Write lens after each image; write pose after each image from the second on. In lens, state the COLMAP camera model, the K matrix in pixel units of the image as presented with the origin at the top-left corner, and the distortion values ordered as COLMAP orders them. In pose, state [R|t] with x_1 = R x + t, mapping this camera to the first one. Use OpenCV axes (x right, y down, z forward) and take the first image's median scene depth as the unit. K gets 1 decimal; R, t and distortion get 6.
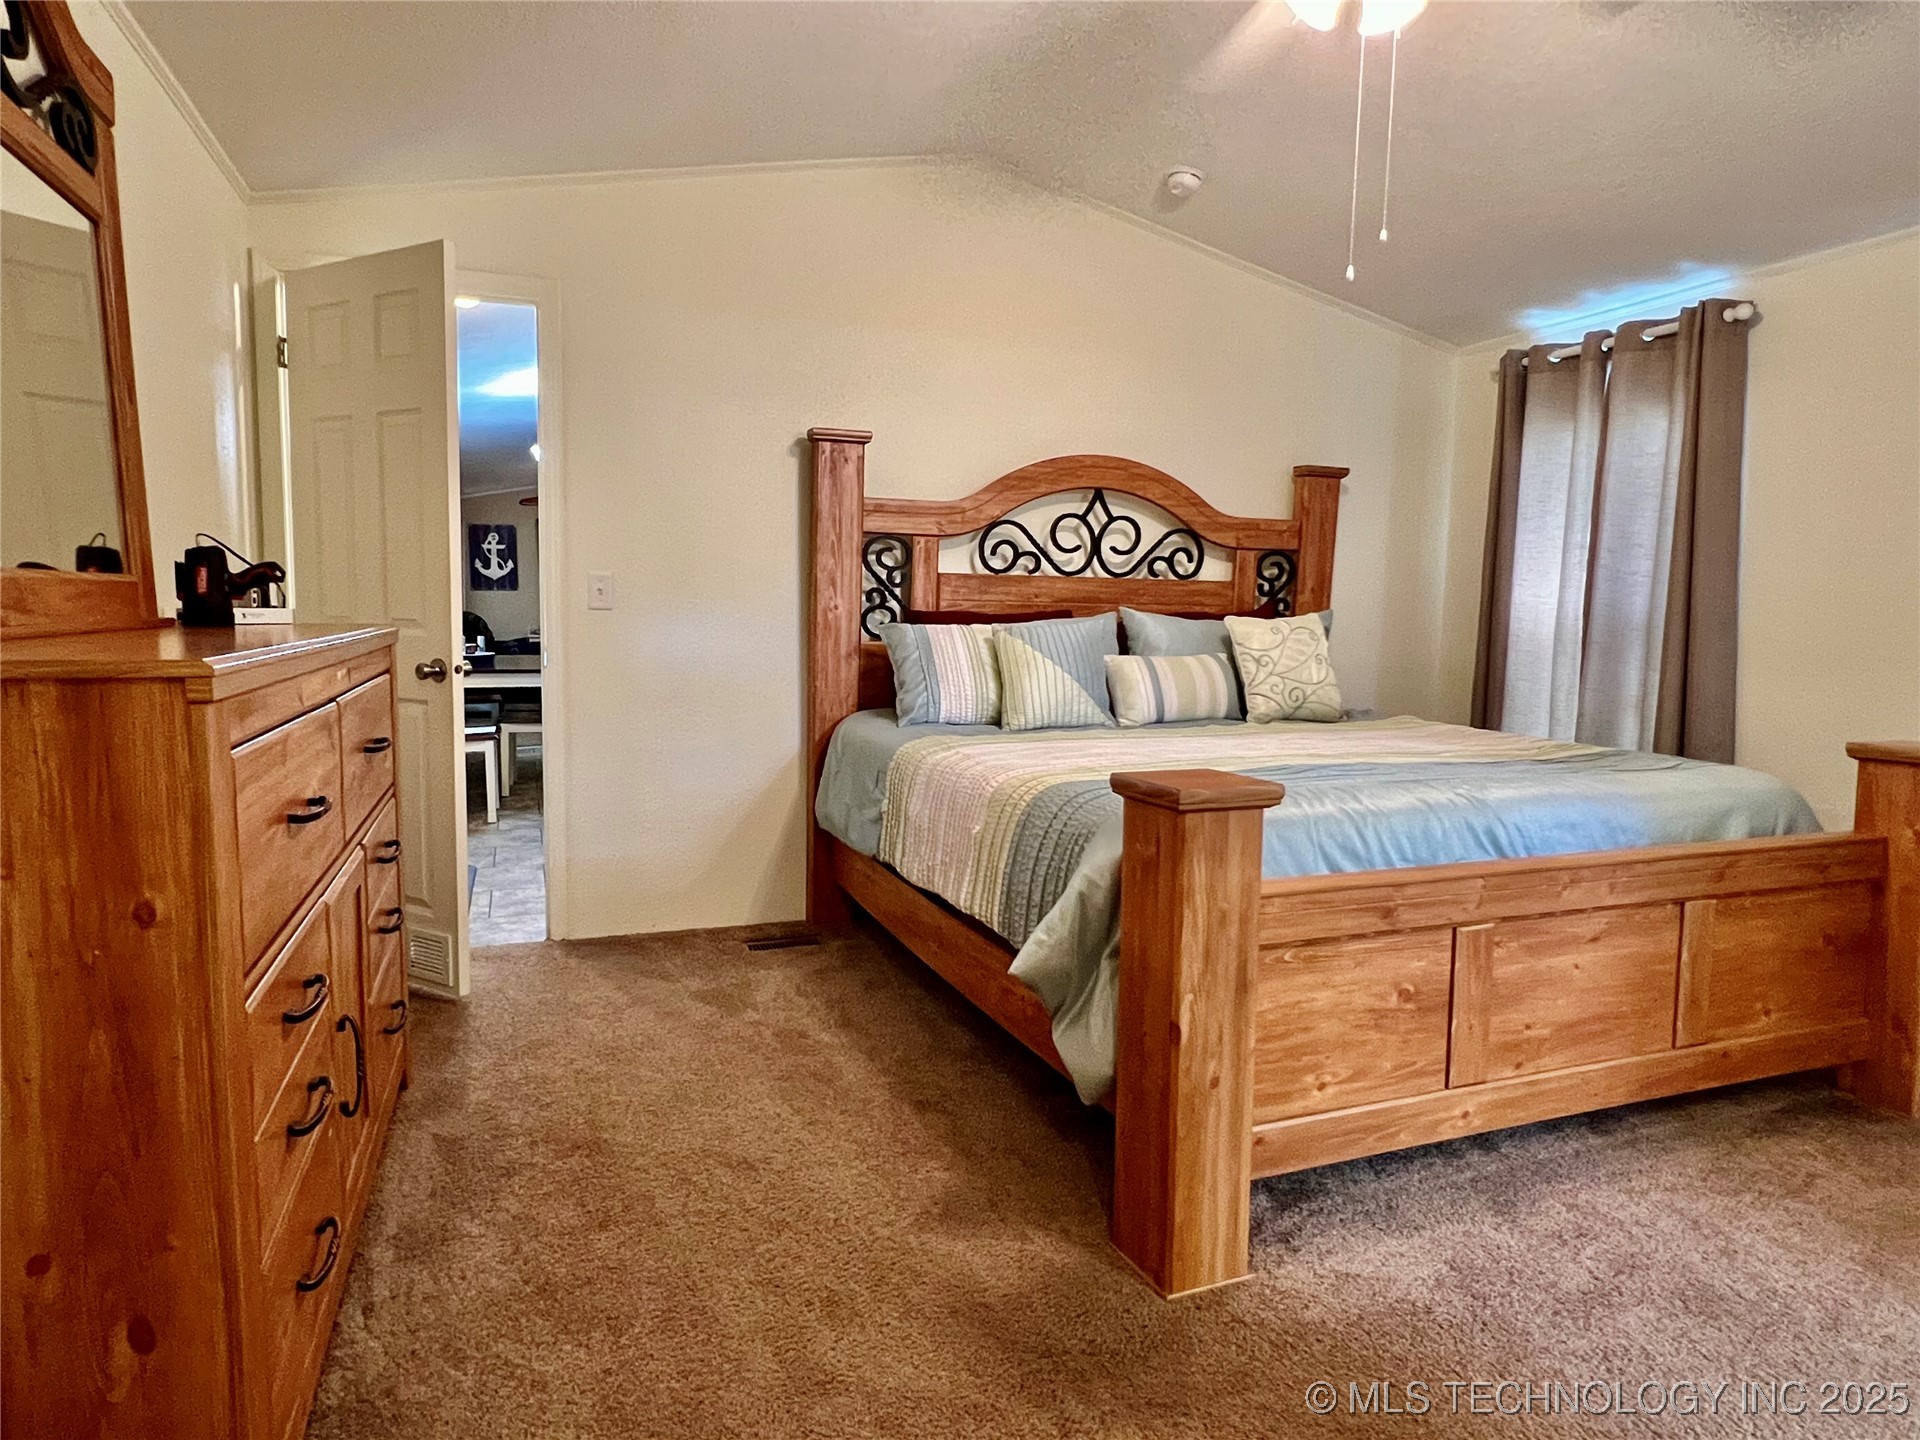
lens RADIAL K [[1116.9, 0, 957.1], [0, 1116.9, 724.1], [0, 0, 1]] dist [-0.001835, 0.001403]
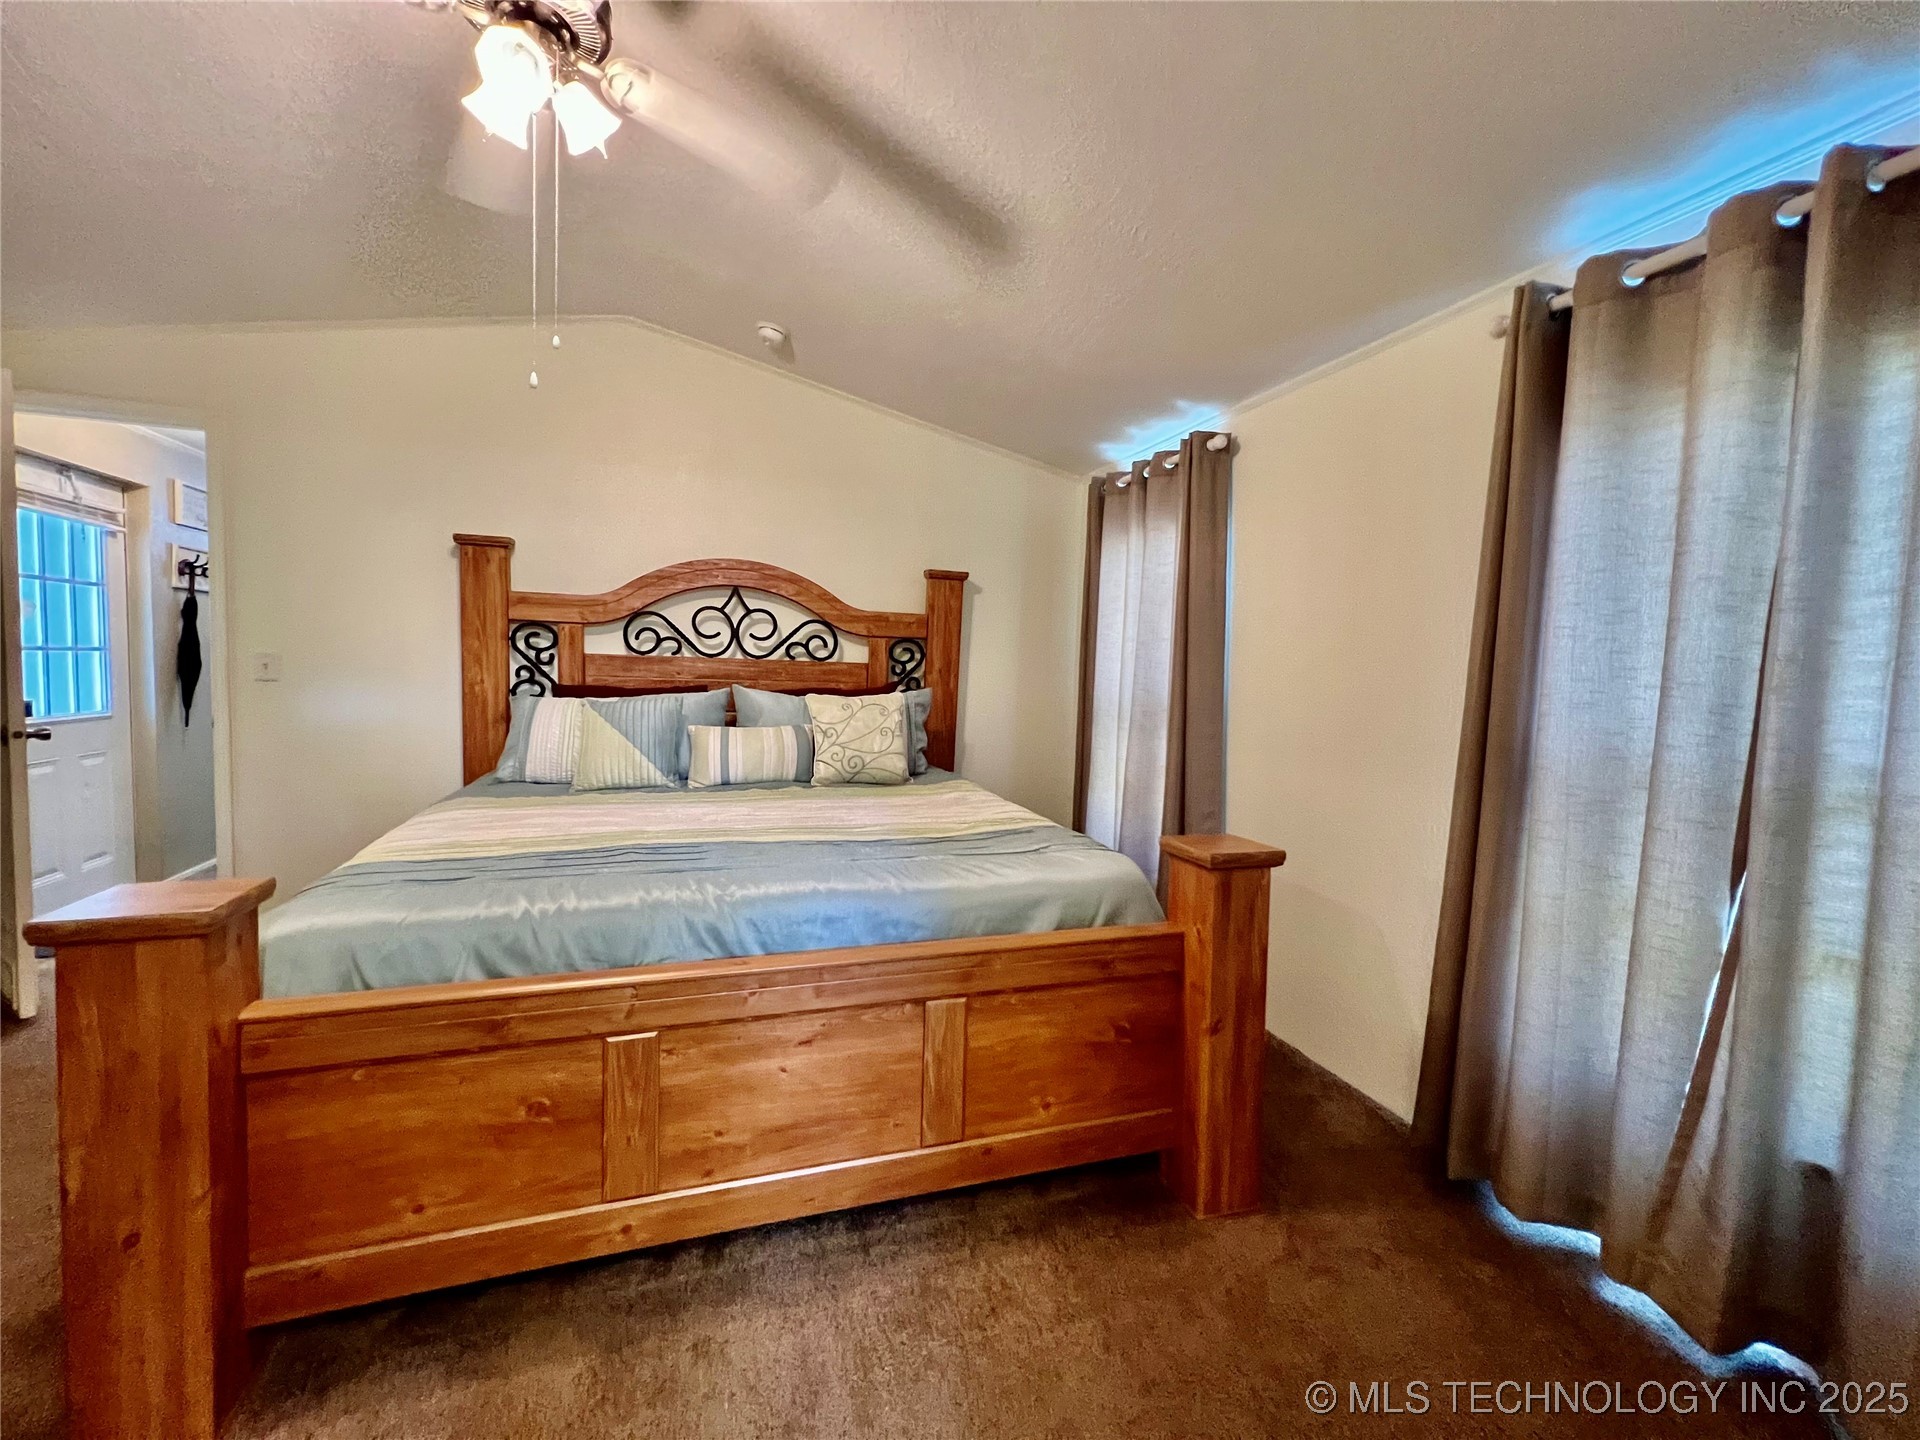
lens RADIAL K [[778.8, 0, 963.3], [0, 778.8, 713.1], [0, 0, 1]] dist [0.001830, 0.000308]
pose [[0.999004, 0.018248, -0.040708, 0.471576], [-0.019964, 0.998911, -0.042170, -0.047862], [0.039894, 0.042941, 0.998281, 0.191102]]
